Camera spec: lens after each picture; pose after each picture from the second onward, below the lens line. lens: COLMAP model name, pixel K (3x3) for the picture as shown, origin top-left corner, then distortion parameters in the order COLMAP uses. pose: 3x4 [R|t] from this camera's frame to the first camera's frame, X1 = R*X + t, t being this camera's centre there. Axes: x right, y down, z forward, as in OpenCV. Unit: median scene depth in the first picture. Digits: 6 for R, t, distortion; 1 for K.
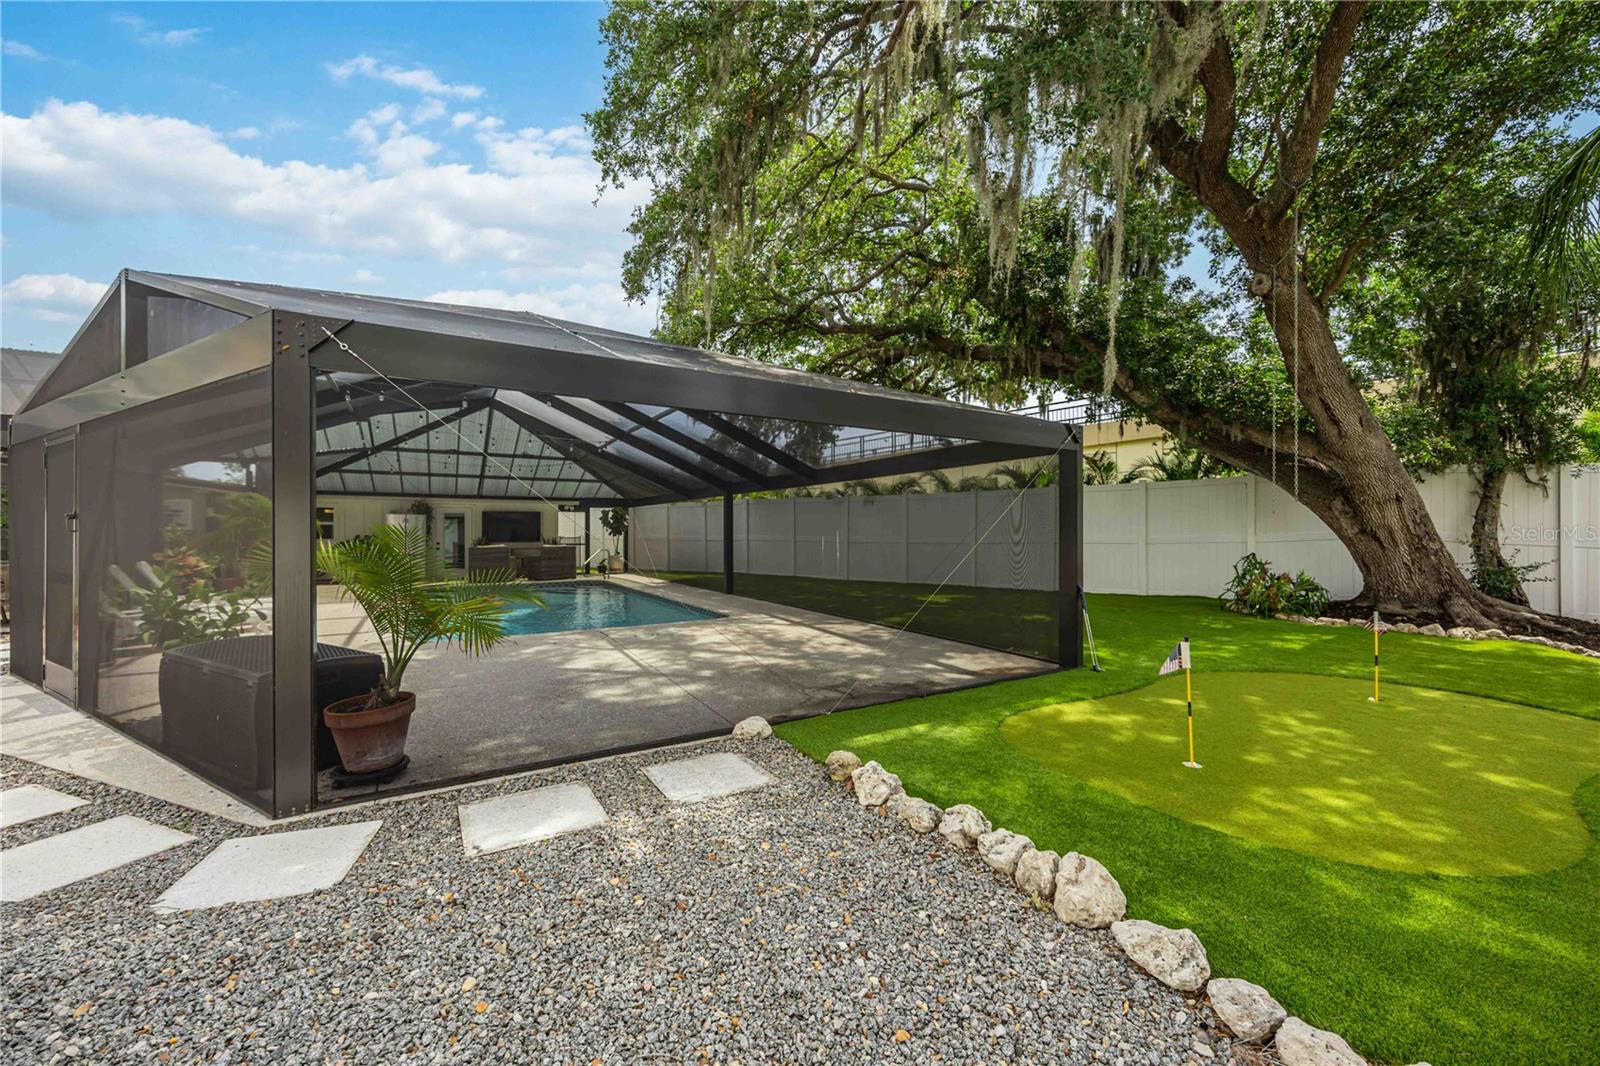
lens RADIAL K [[622.9, 0, 802.7], [0, 622.9, 529.3], [0, 0, 1]] dist [0.002964, 0.000395]
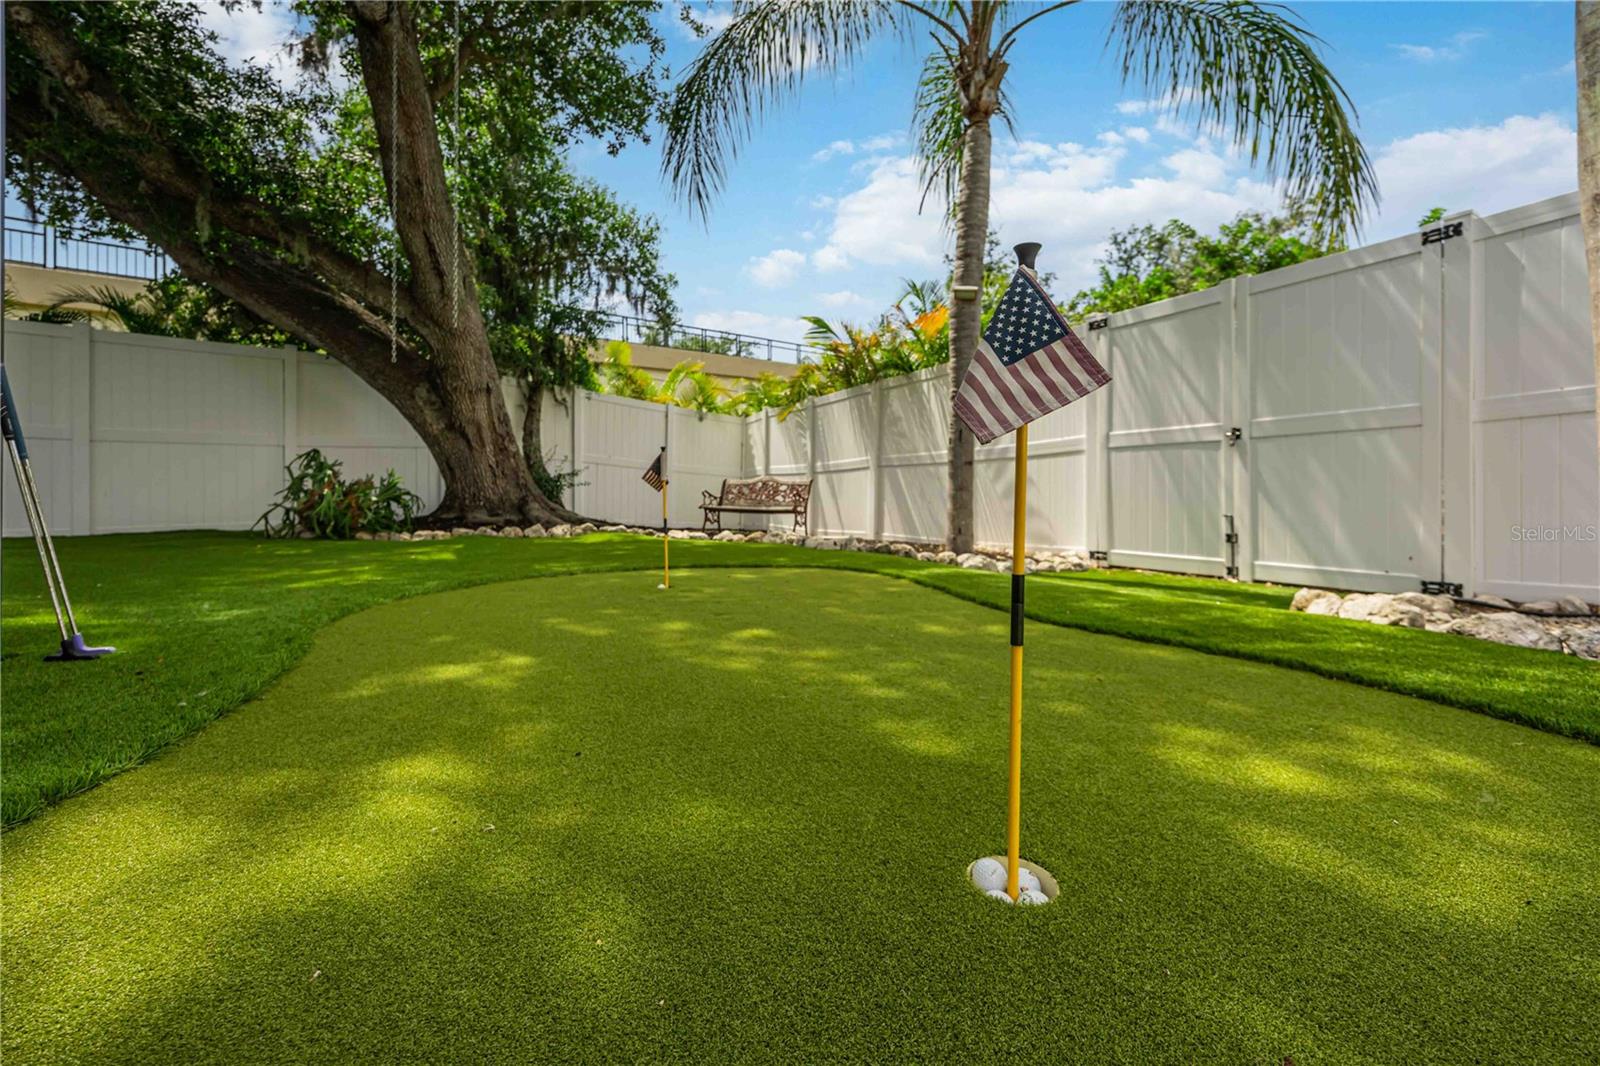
lens RADIAL K [[627.9, 0, 799.0], [0, 627.9, 504.6], [0, 0, 1]] dist [0.002152, 0.000089]
pose [[0.171658, -0.004665, 0.985146, 0.113462], [-0.009543, 0.999934, 0.006398, 0.068886], [-0.985110, -0.010499, 0.171602, 0.288751]]
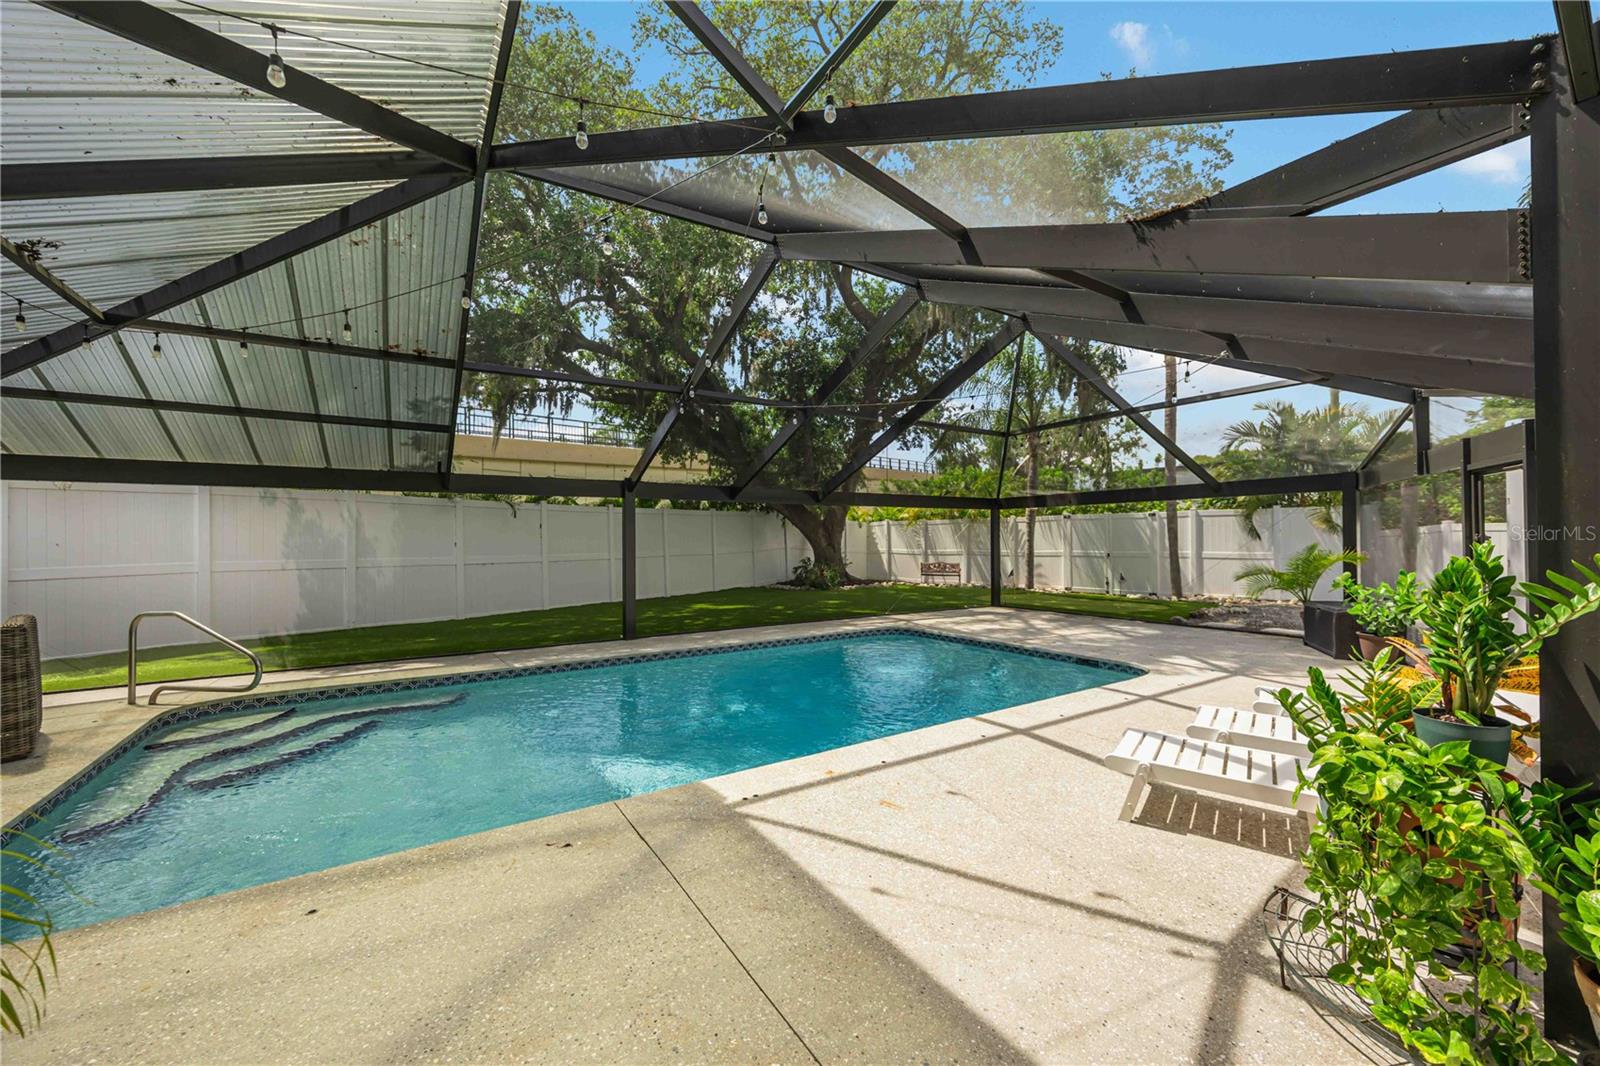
lens RADIAL K [[610.1, 0, 803.3], [0, 610.1, 536.0], [0, 0, 1]] dist [0.000842, 0.000120]
pose [[-0.035906, 0.009683, 0.999308, -0.812639], [0.002354, 0.999951, -0.009604, -0.005176], [-0.999352, 0.002007, -0.035927, 0.836172]]
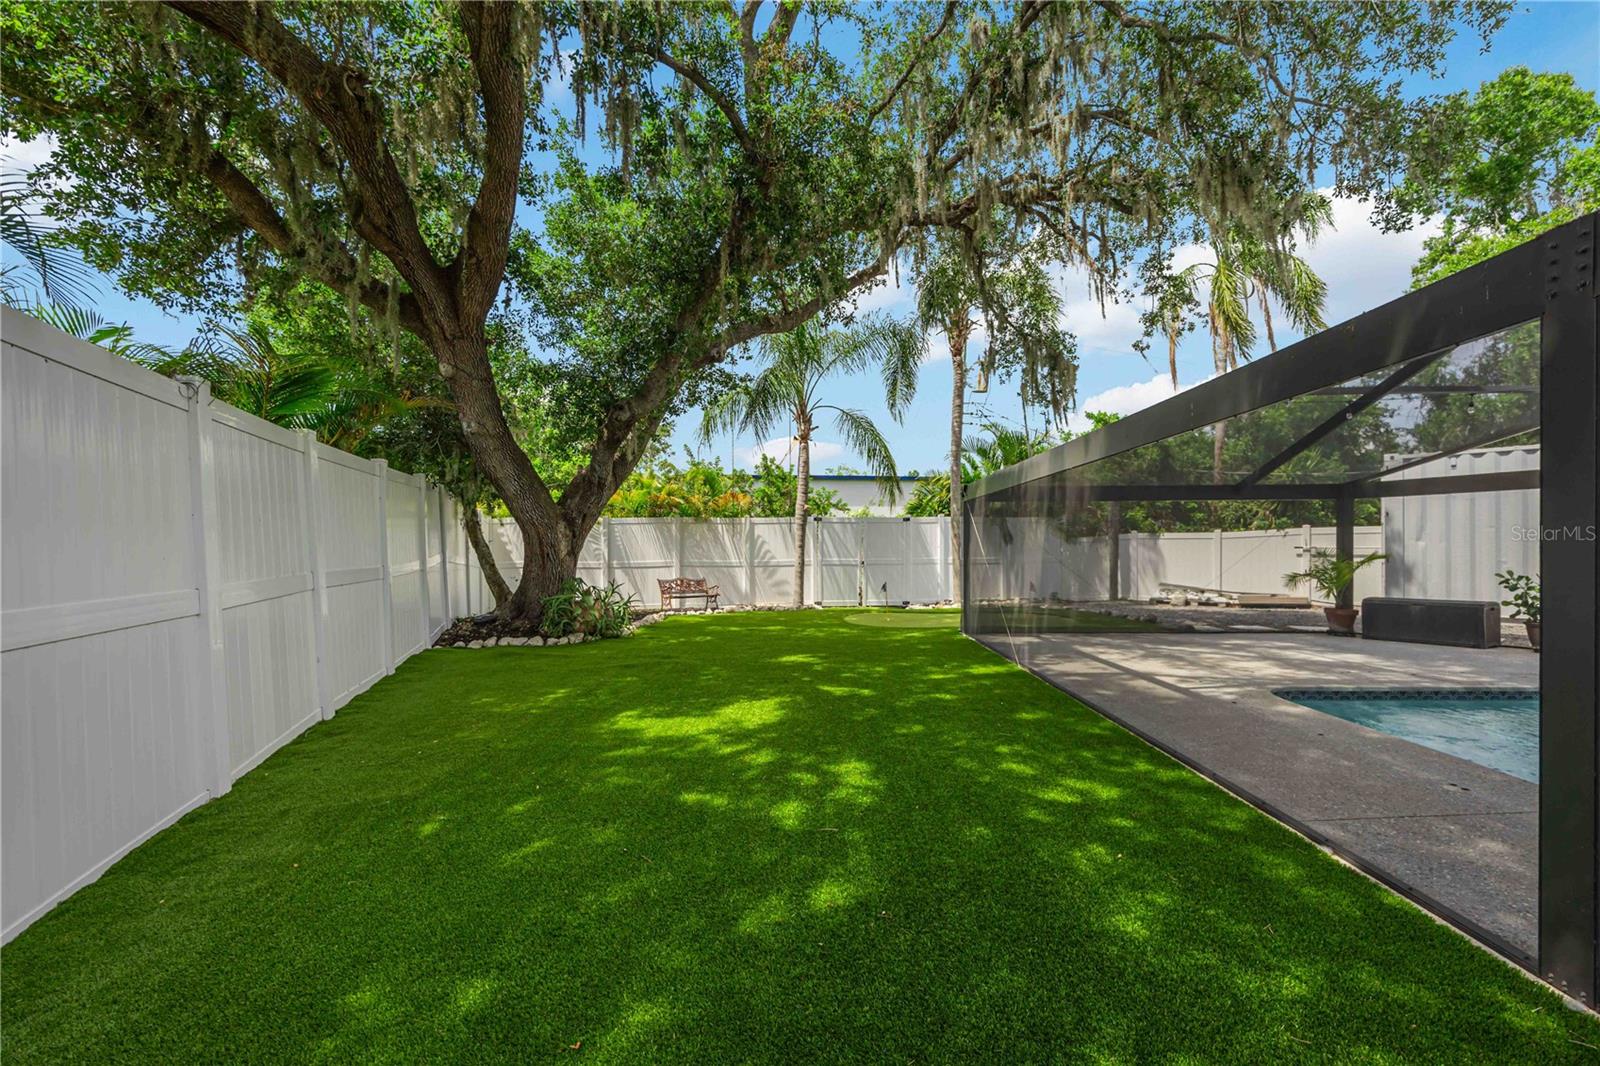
lens RADIAL K [[630.1, 0, 796.4], [0, 630.1, 539.8], [0, 0, 1]] dist [0.001143, 0.000155]
pose [[-0.838540, 0.013019, 0.544684, -0.055697], [0.005681, 0.999869, -0.015153, -0.001863], [-0.544810, -0.009612, -0.838504, 1.238704]]
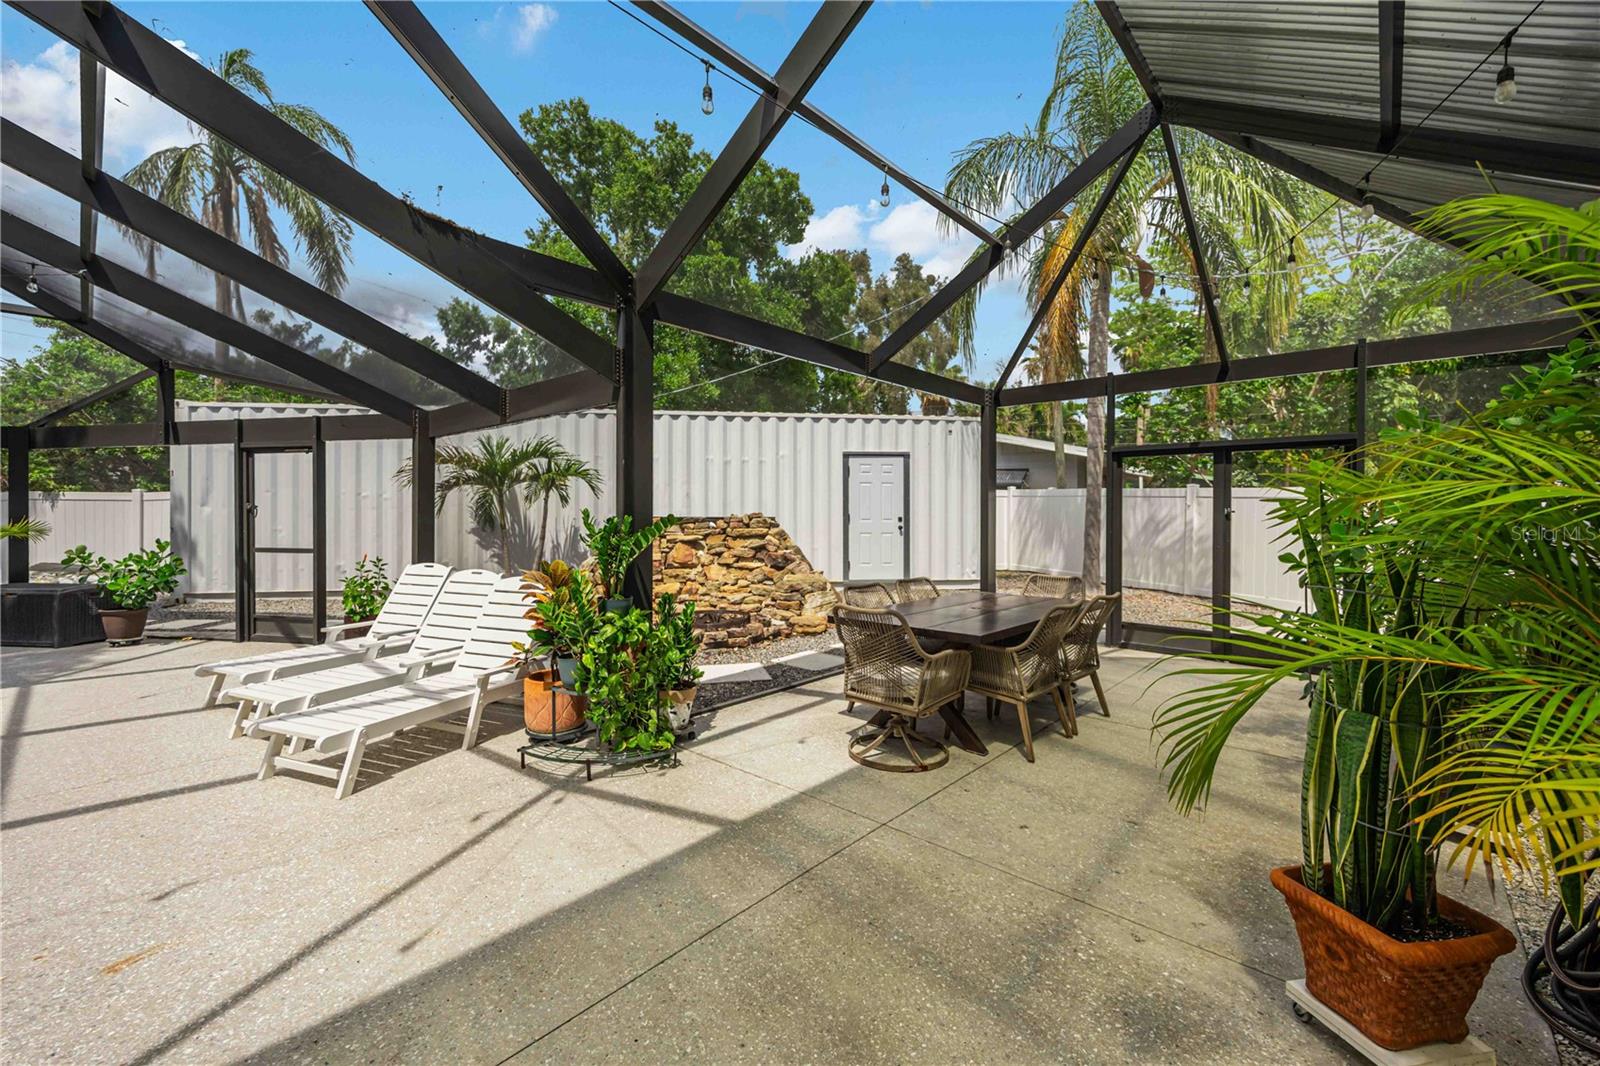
lens RADIAL K [[647.3, 0, 800.1], [0, 647.3, 511.4], [0, 0, 1]] dist [0.000482, 0.000346]
pose [[-0.954748, 0.002605, -0.297404, -0.673420], [0.001574, 0.999992, 0.003709, -0.004570], [0.297411, 0.003073, -0.954745, 0.981929]]
